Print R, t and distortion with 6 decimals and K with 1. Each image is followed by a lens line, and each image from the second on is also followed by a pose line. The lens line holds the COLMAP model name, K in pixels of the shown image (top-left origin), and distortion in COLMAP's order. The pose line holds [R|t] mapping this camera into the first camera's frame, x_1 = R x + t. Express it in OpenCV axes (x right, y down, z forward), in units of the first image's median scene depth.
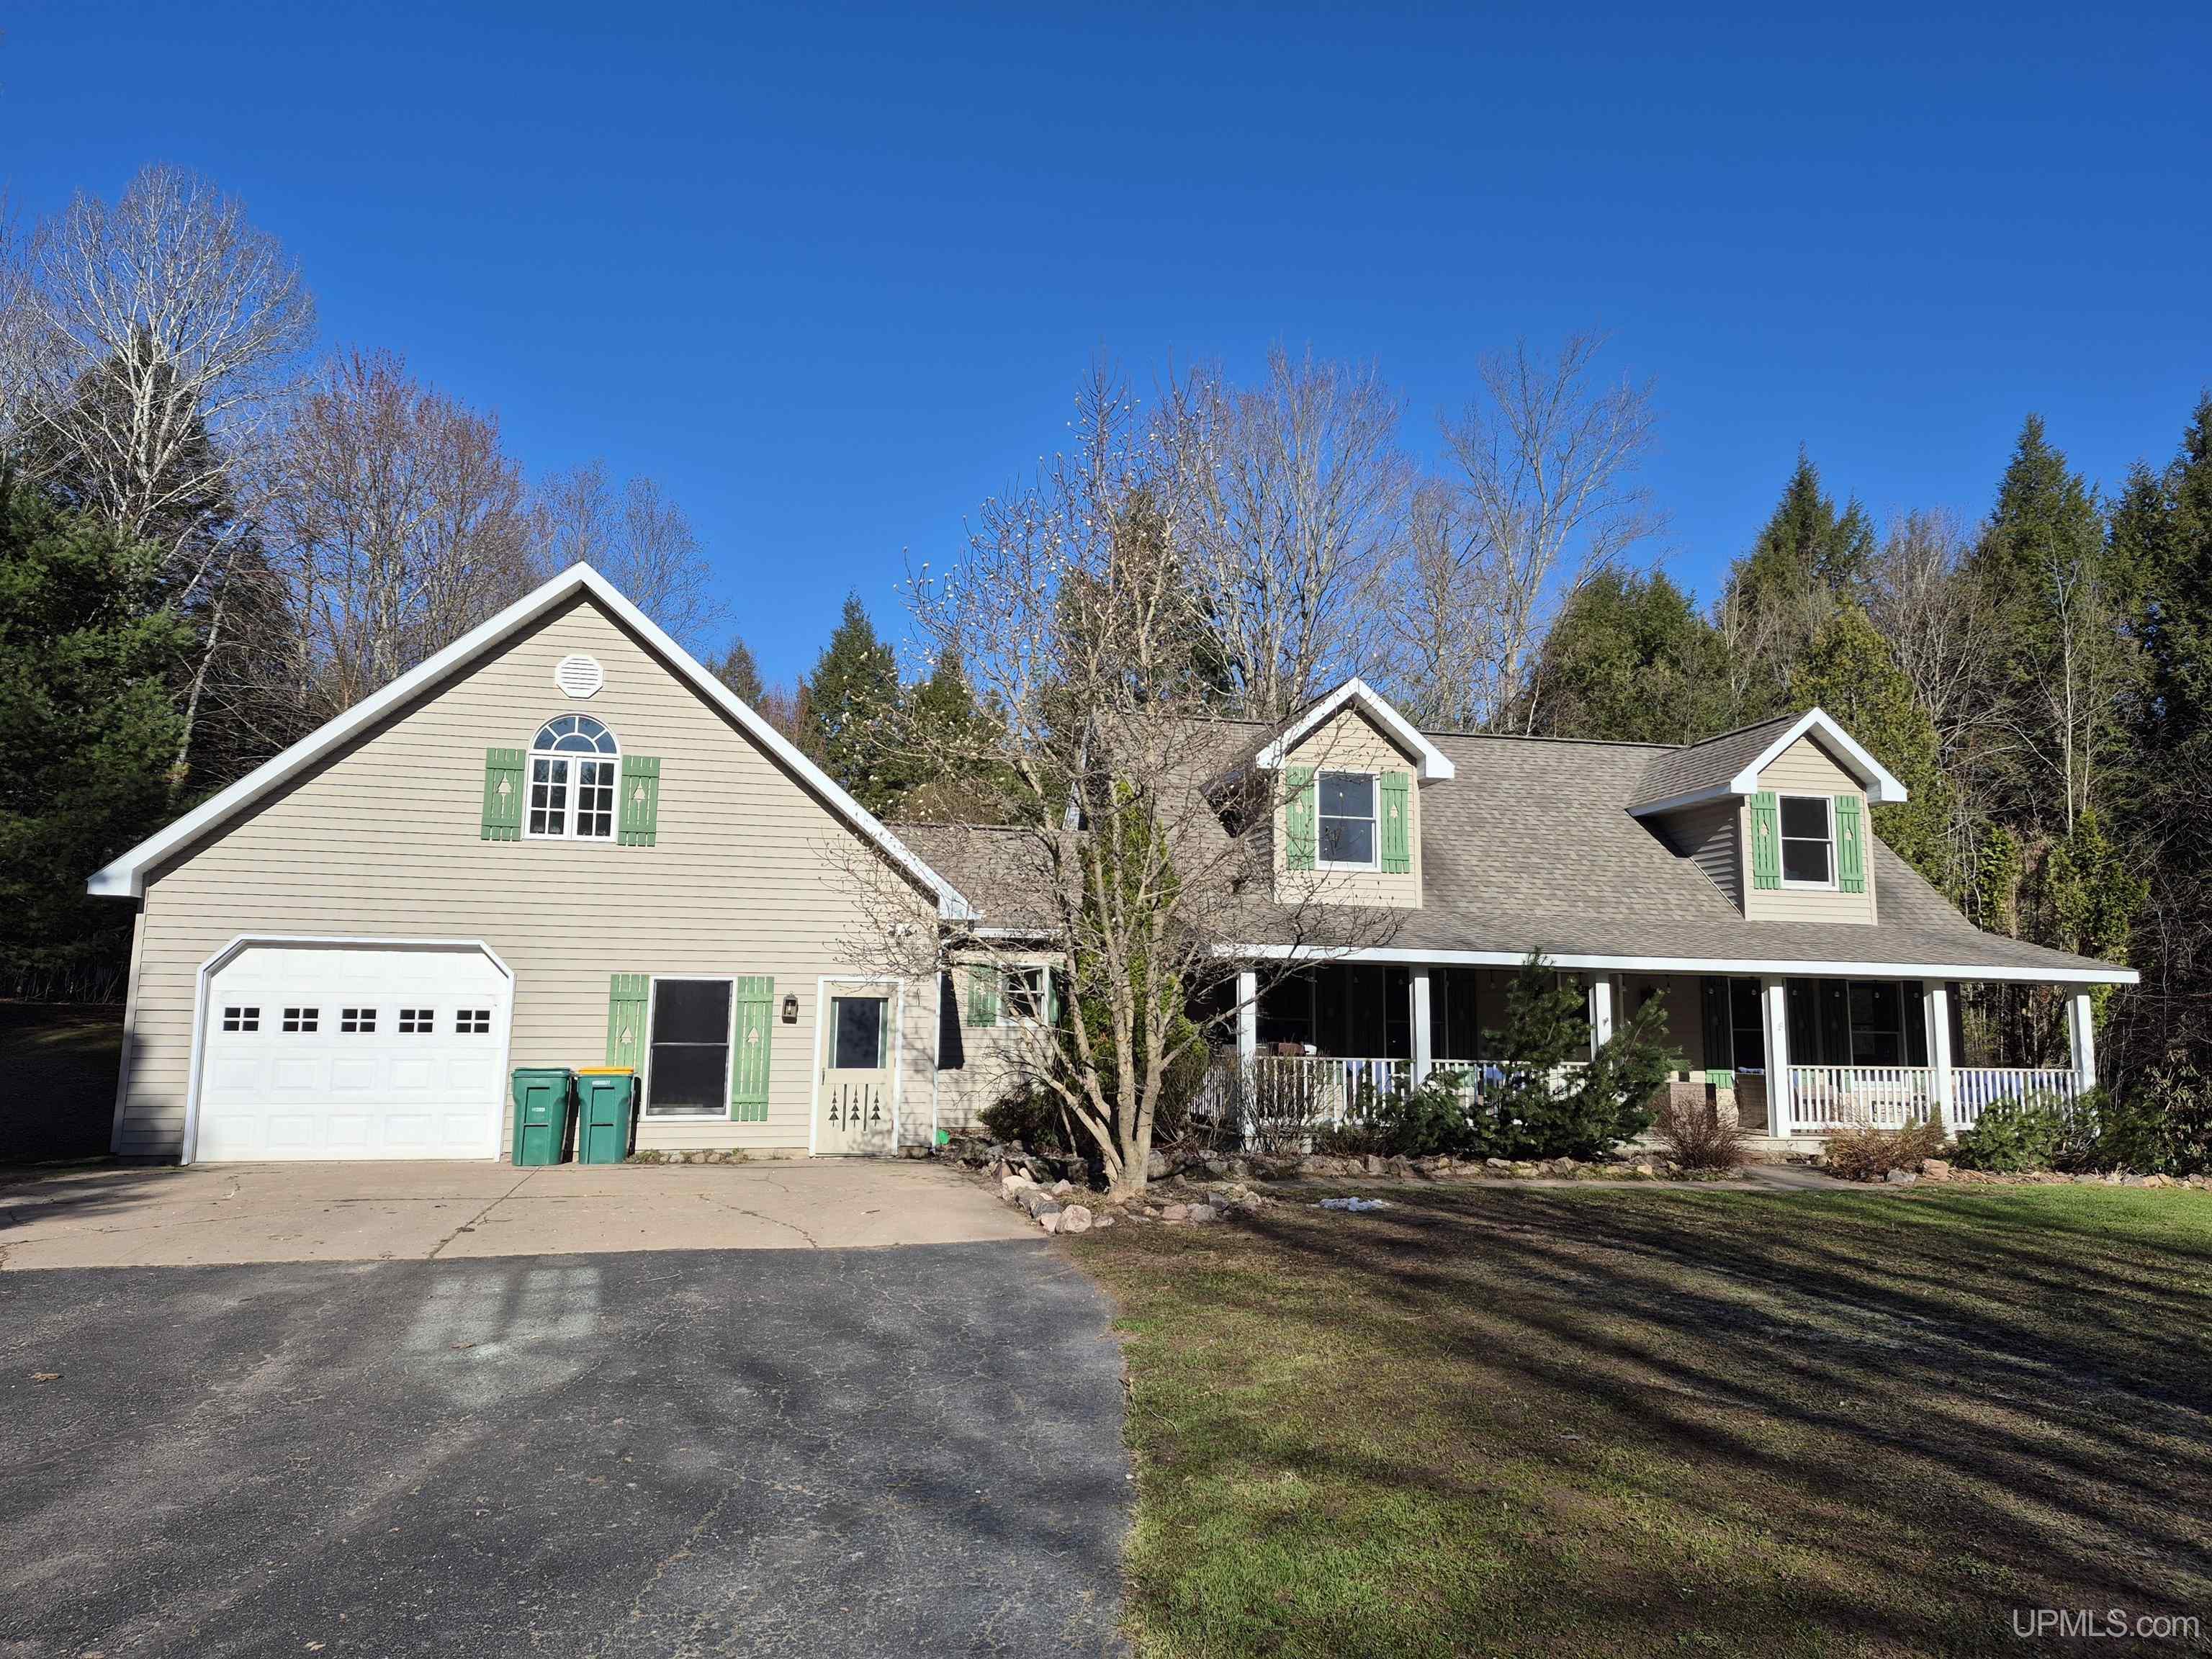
lens RADIAL K [[1473.3, 0, 1106.0], [0, 1473.3, 829.5], [0, 0, 1]] dist [0.106046, -0.096749]
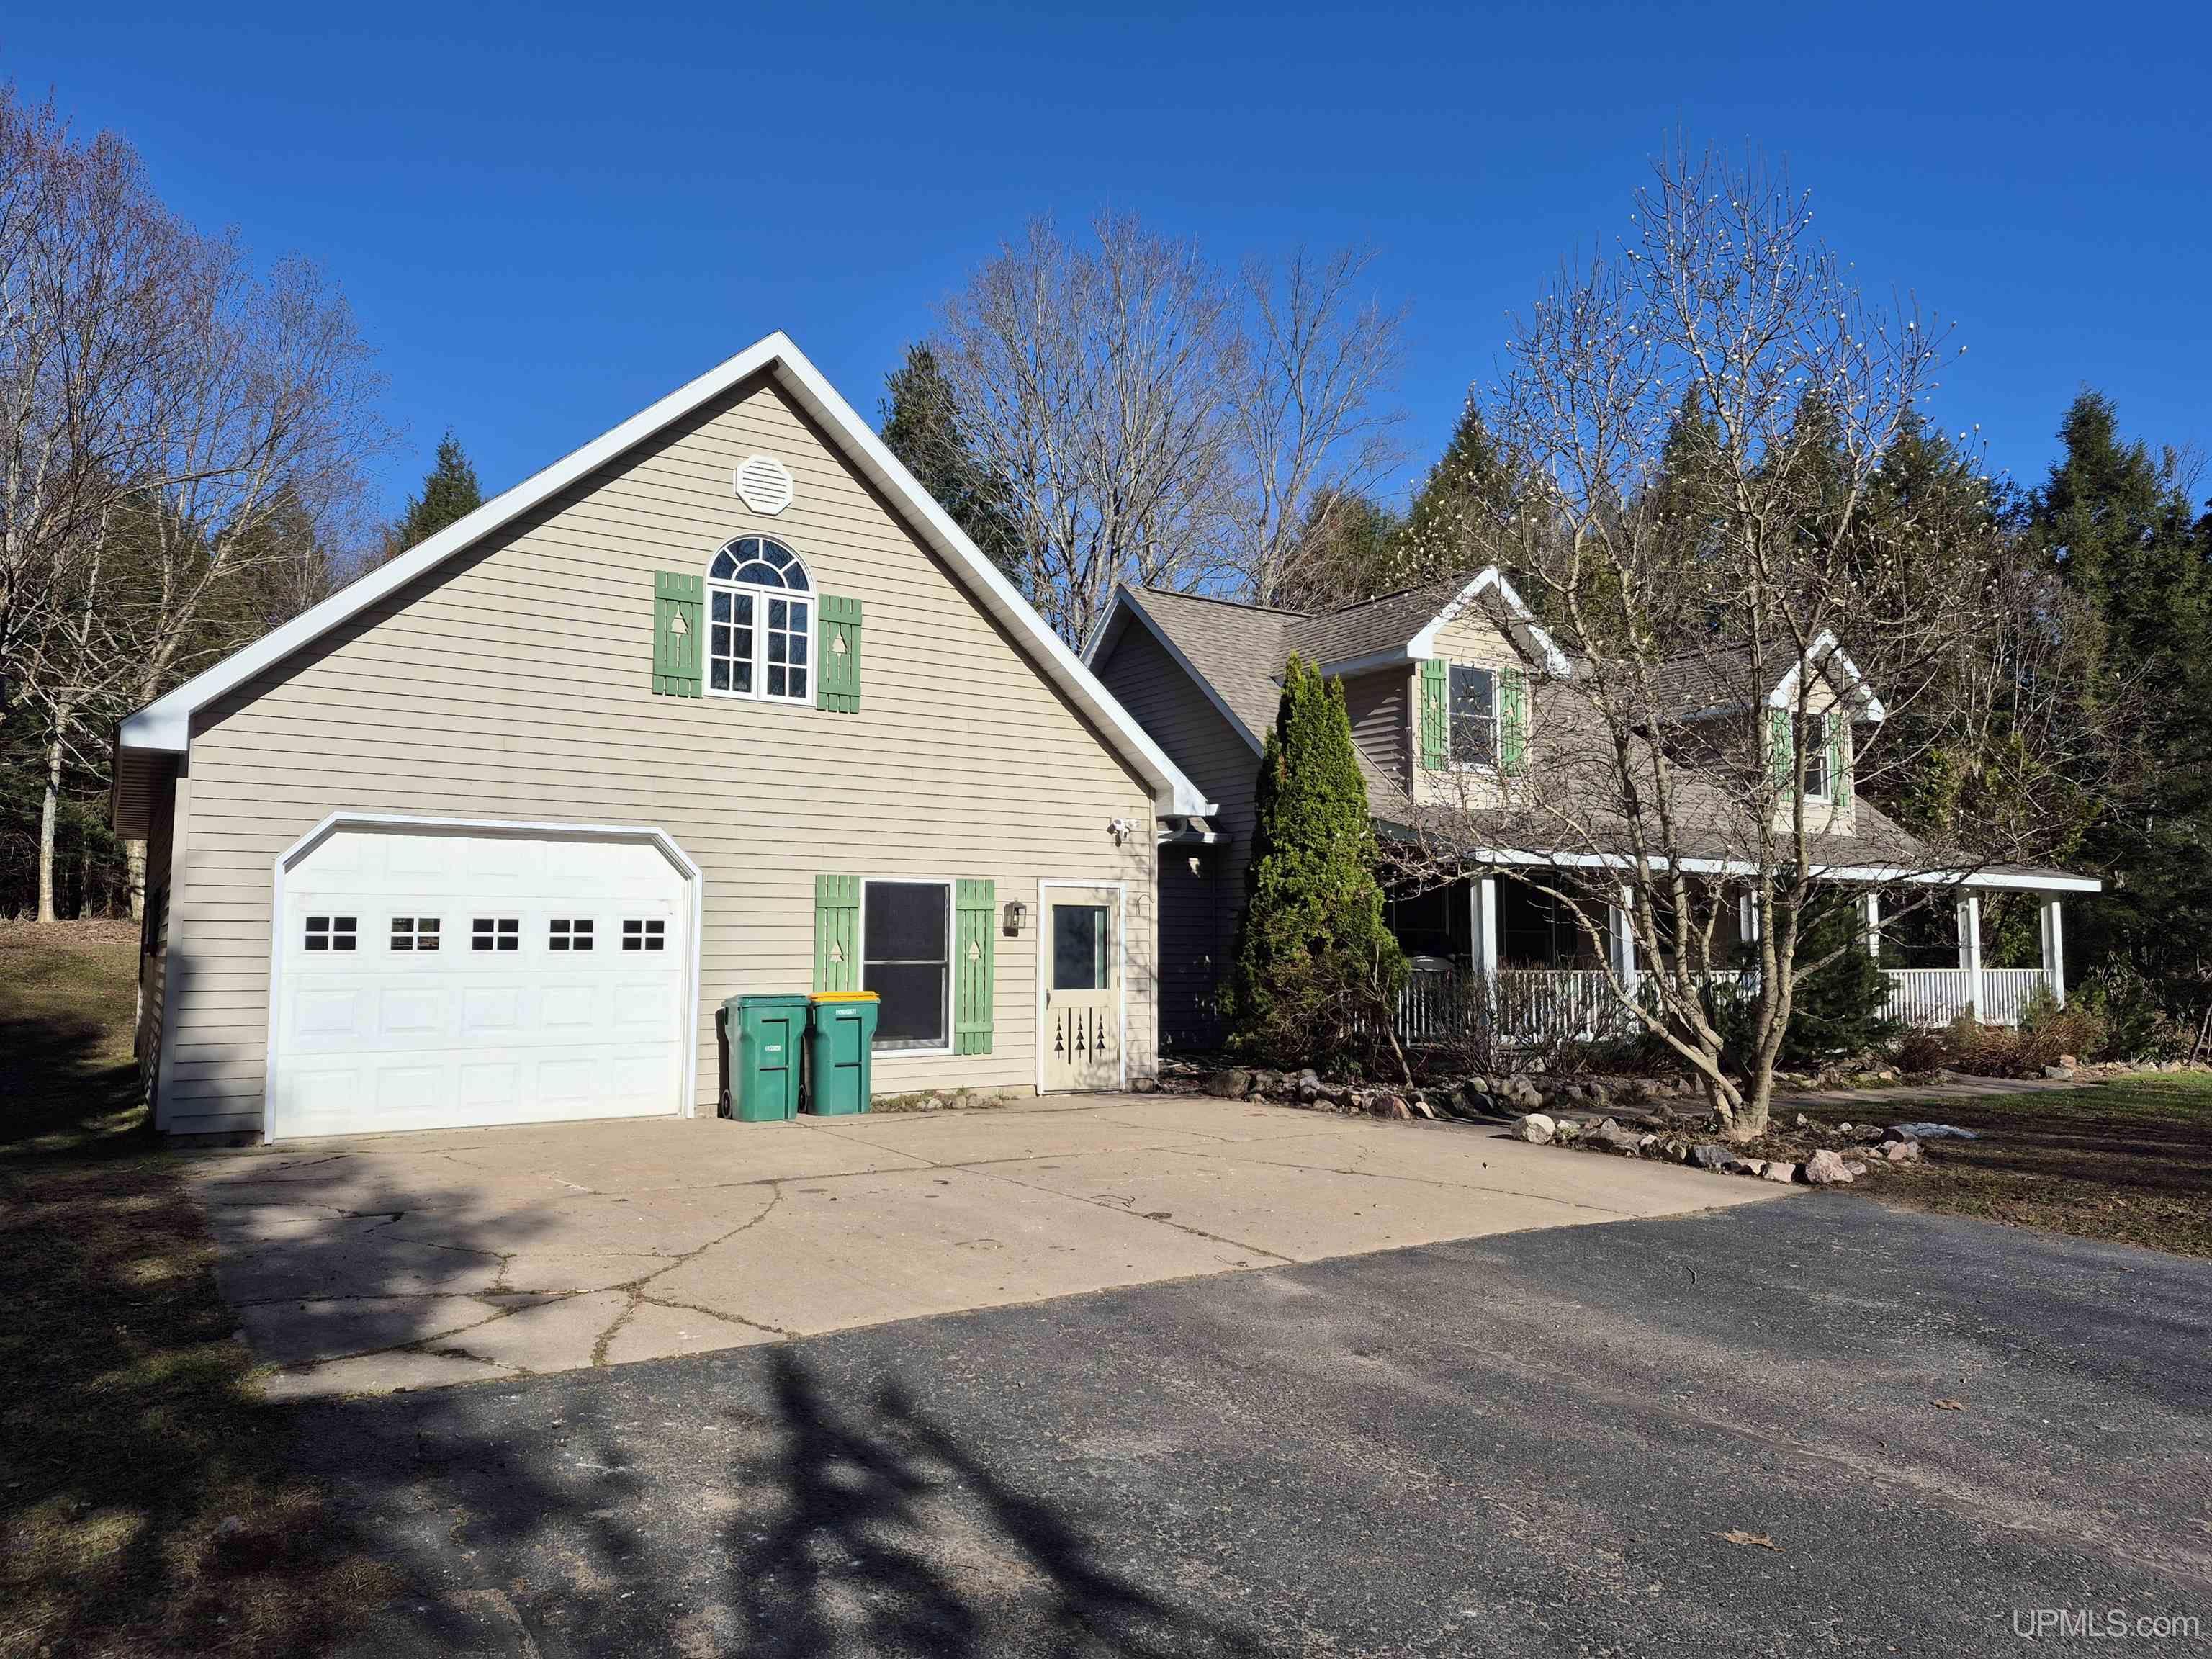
lens RADIAL K [[1473.3, 0, 1106.0], [0, 1473.3, 829.5], [0, 0, 1]] dist [0.106046, -0.096749]
pose [[0.944248, 0.016586, 0.328818, -0.438338], [-0.036820, 0.997785, 0.055406, 0.024420], [-0.327171, -0.064424, 0.942767, 0.215672]]
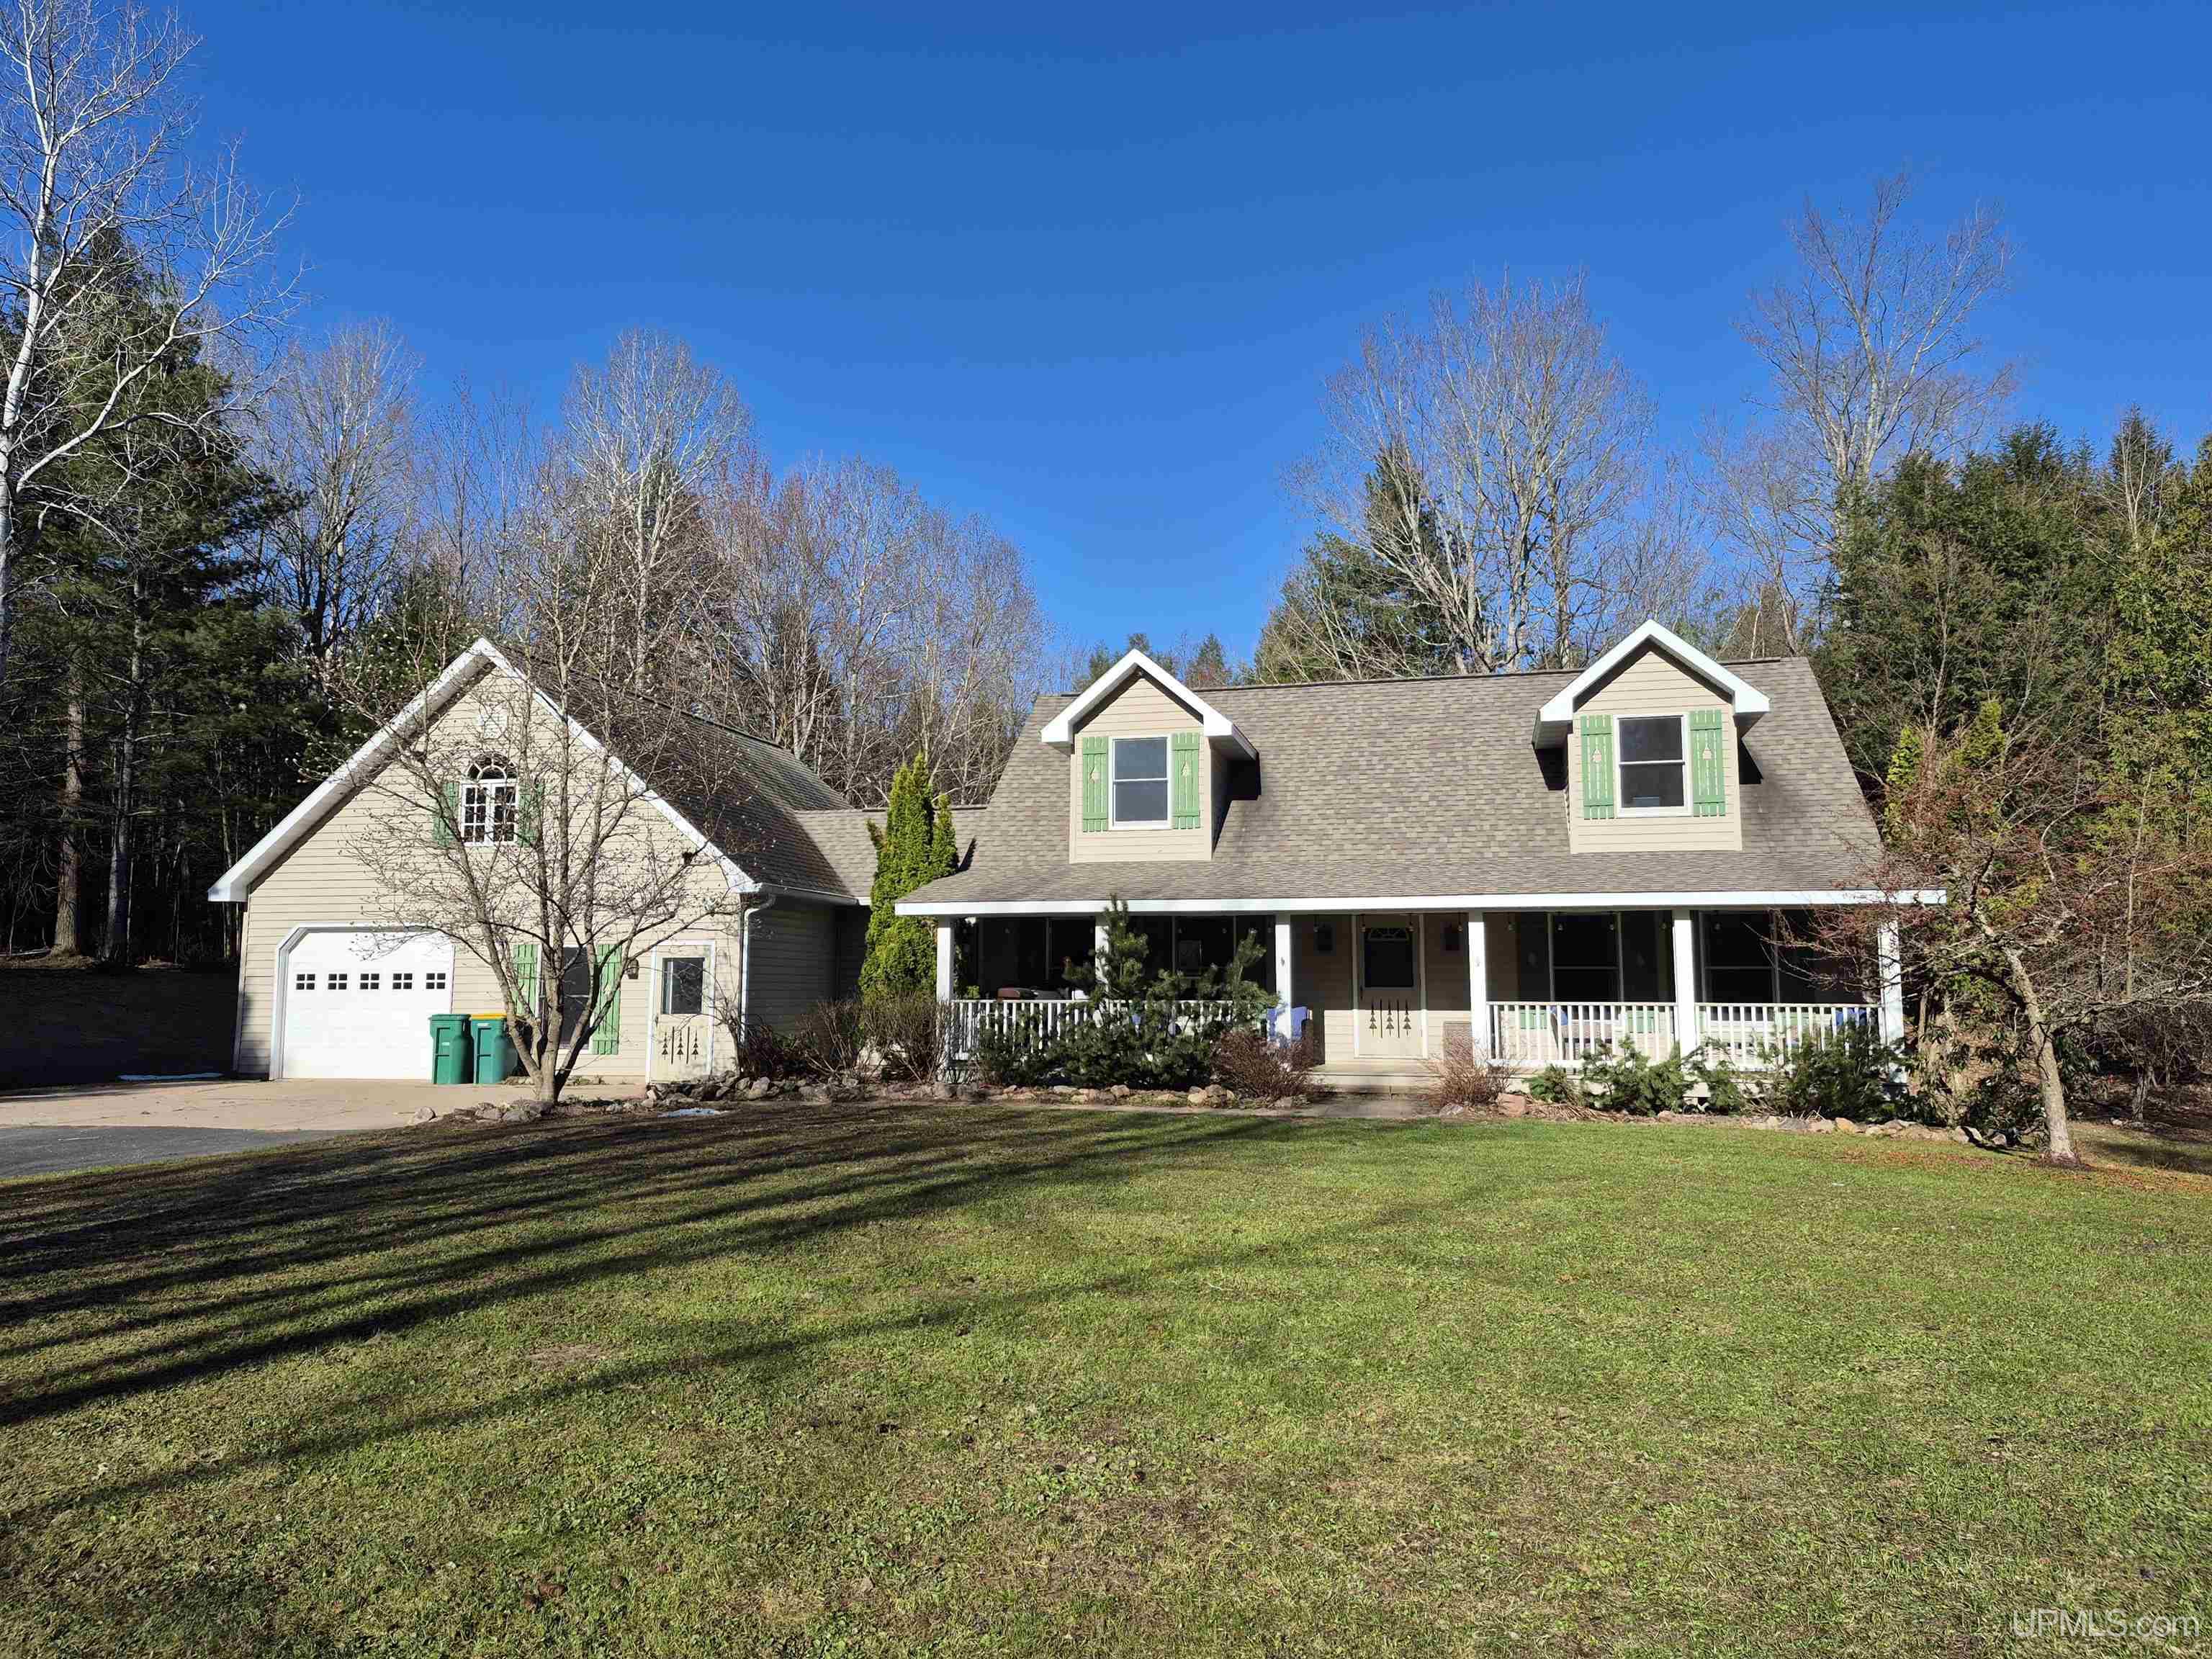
lens RADIAL K [[1310.8, 0, 1106.0], [0, 1310.8, 829.5], [0, 0, 1]] dist [0.042670, -0.000288]
pose [[0.907869, -0.063697, -0.414387, 0.639302], [0.071226, 0.997456, 0.002725, 0.028560], [0.413159, -0.031989, 0.910097, 0.142328]]
